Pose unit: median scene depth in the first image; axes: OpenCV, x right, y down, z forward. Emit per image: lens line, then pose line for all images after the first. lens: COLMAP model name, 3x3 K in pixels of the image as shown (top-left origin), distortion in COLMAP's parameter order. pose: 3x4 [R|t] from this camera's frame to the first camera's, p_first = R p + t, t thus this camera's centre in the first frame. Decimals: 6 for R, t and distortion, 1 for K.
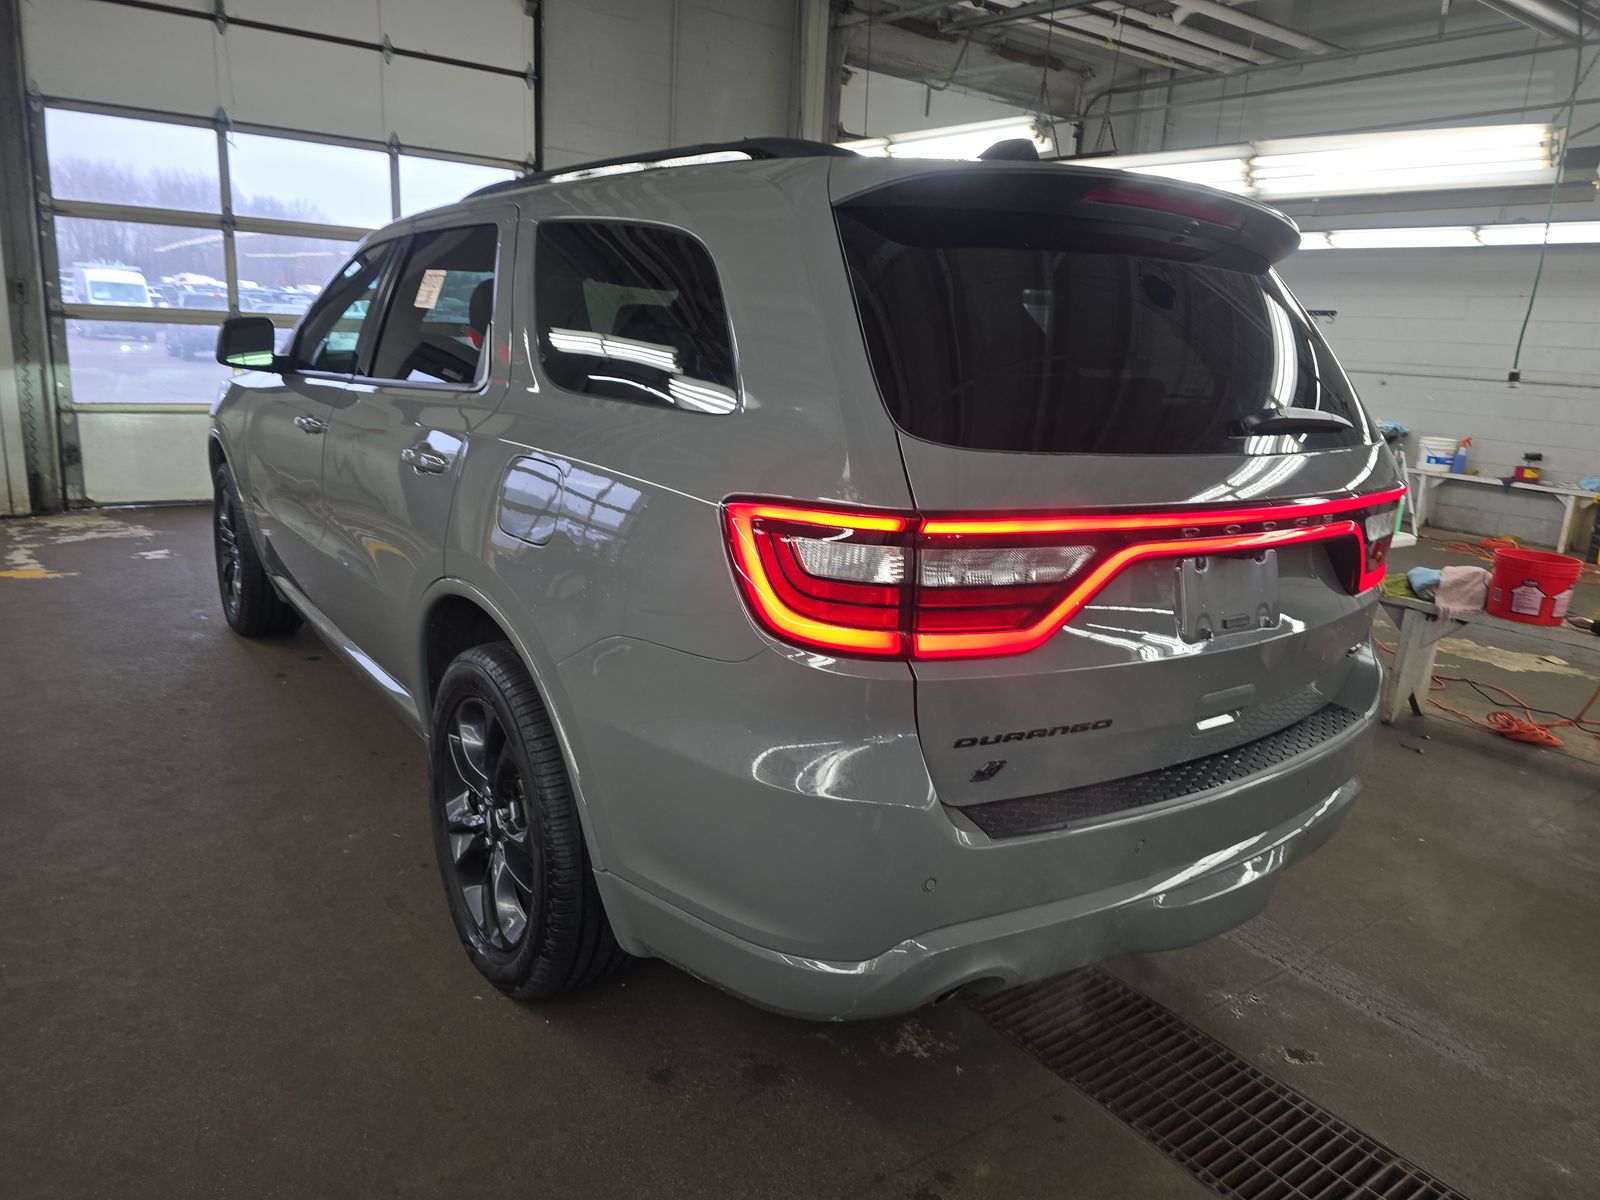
lens RADIAL K [[1090.5, 0, 816.5], [0, 1090.5, 596.2], [0, 0, 1]] dist [0.062957, -0.065407]
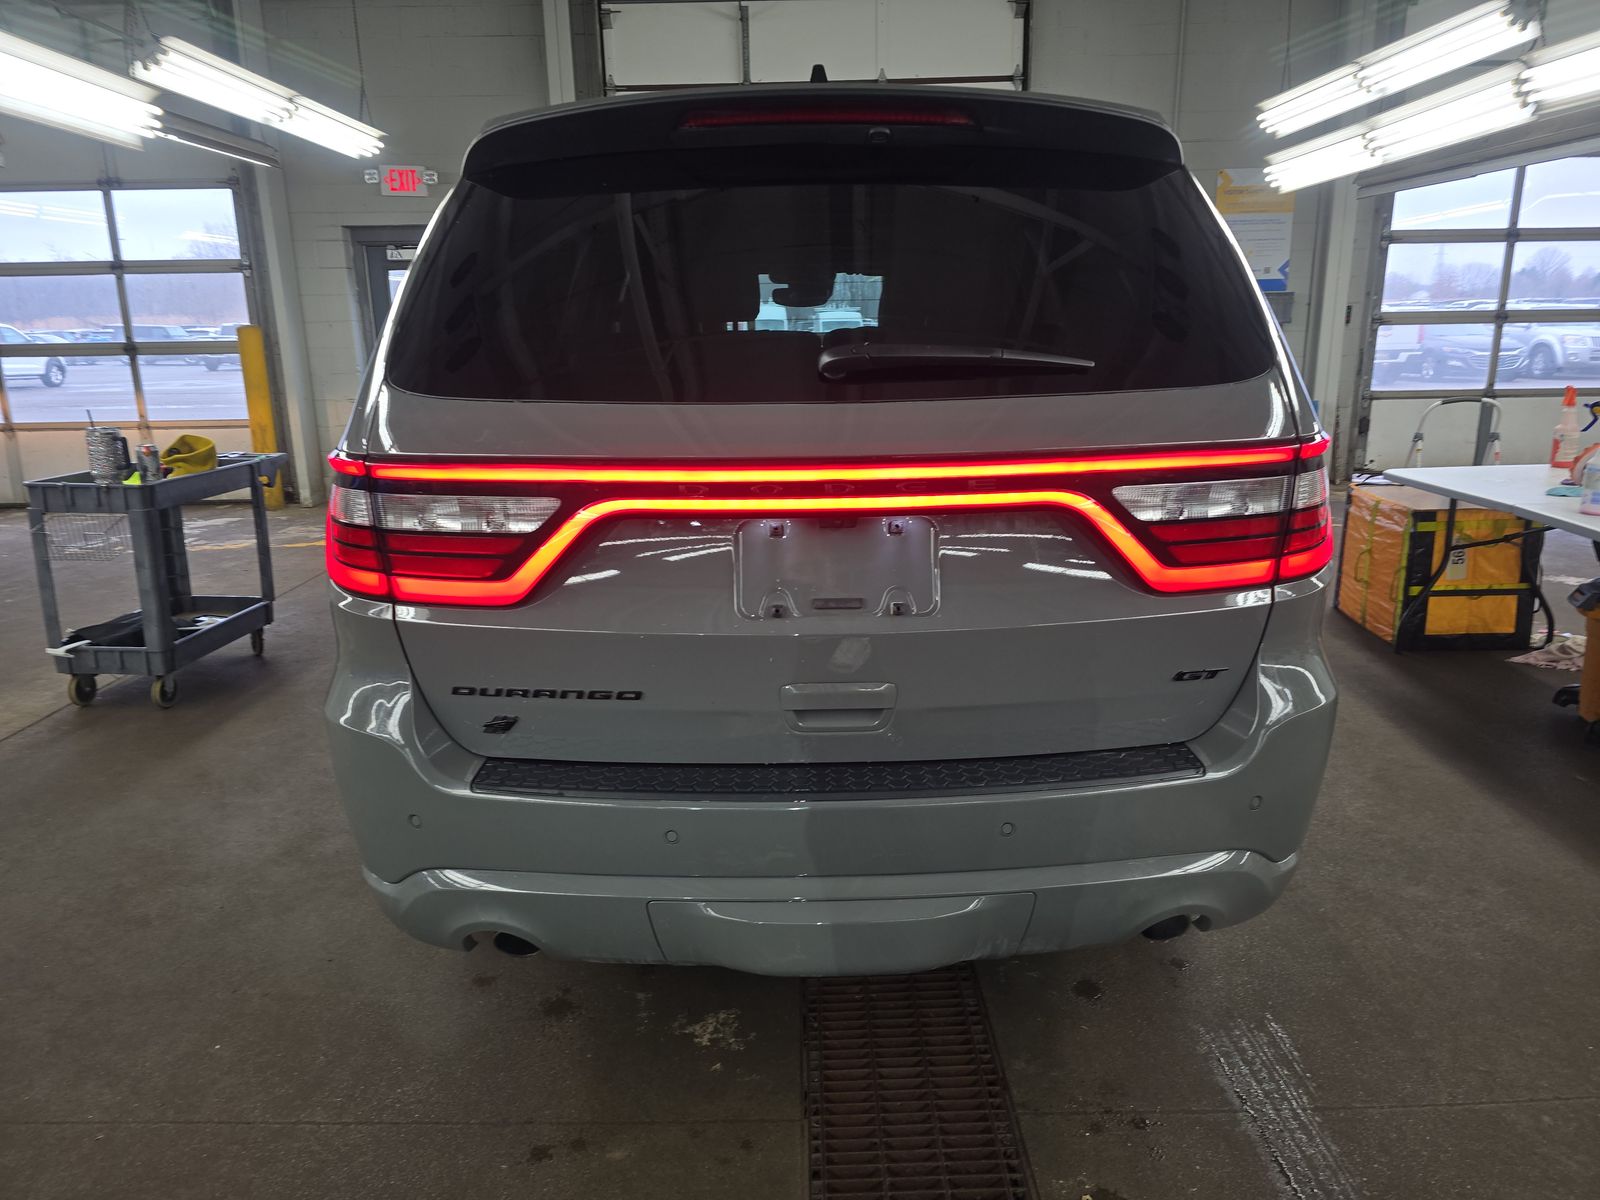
lens RADIAL K [[1090.5, 0, 816.5], [0, 1090.5, 596.2], [0, 0, 1]] dist [0.062957, -0.065407]
pose [[0.811463, 0.066603, -0.580596, 0.919902], [-0.070115, 0.997404, 0.016422, 0.007326], [0.580182, 0.027383, 0.814026, 0.341614]]
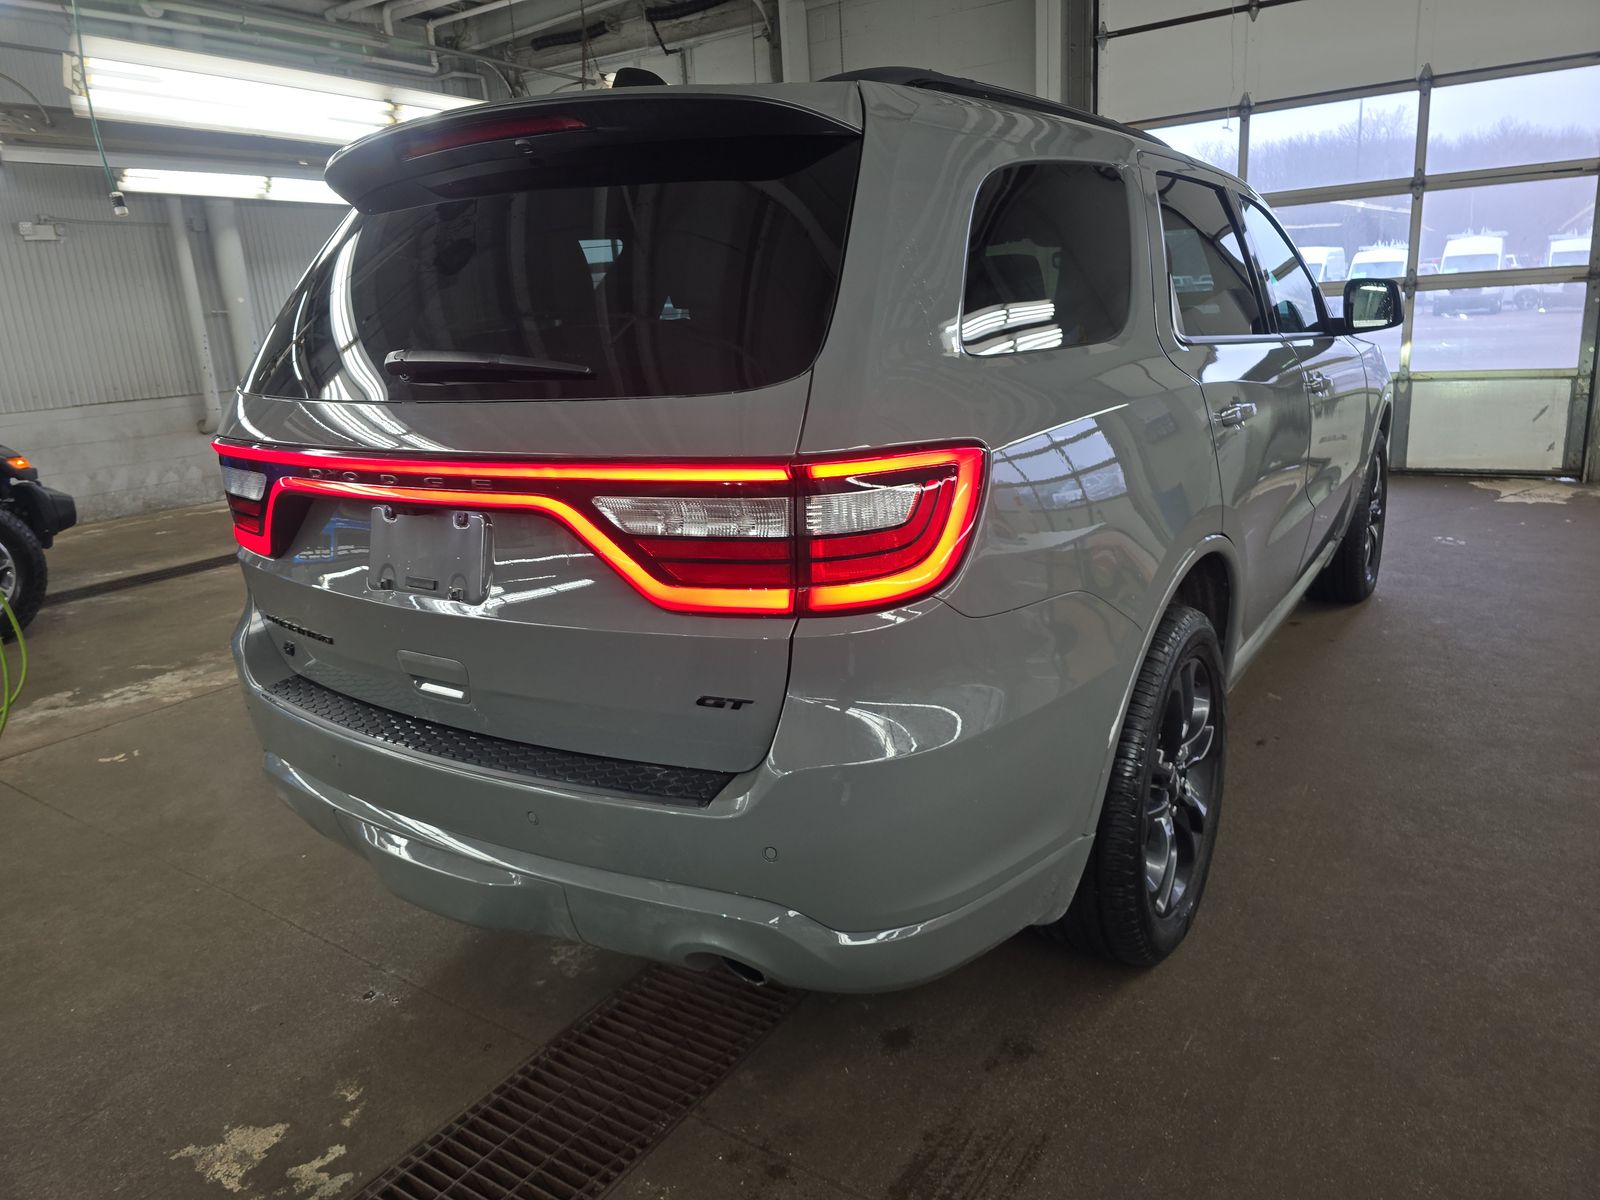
lens RADIAL K [[1090.5, 0, 816.5], [0, 1090.5, 596.2], [0, 0, 1]] dist [0.062957, -0.065407]
pose [[0.328789, 0.163143, -0.930205, 1.471498], [-0.141941, 0.982314, 0.122112, -0.136649], [0.933676, 0.091885, 0.346131, 1.076700]]
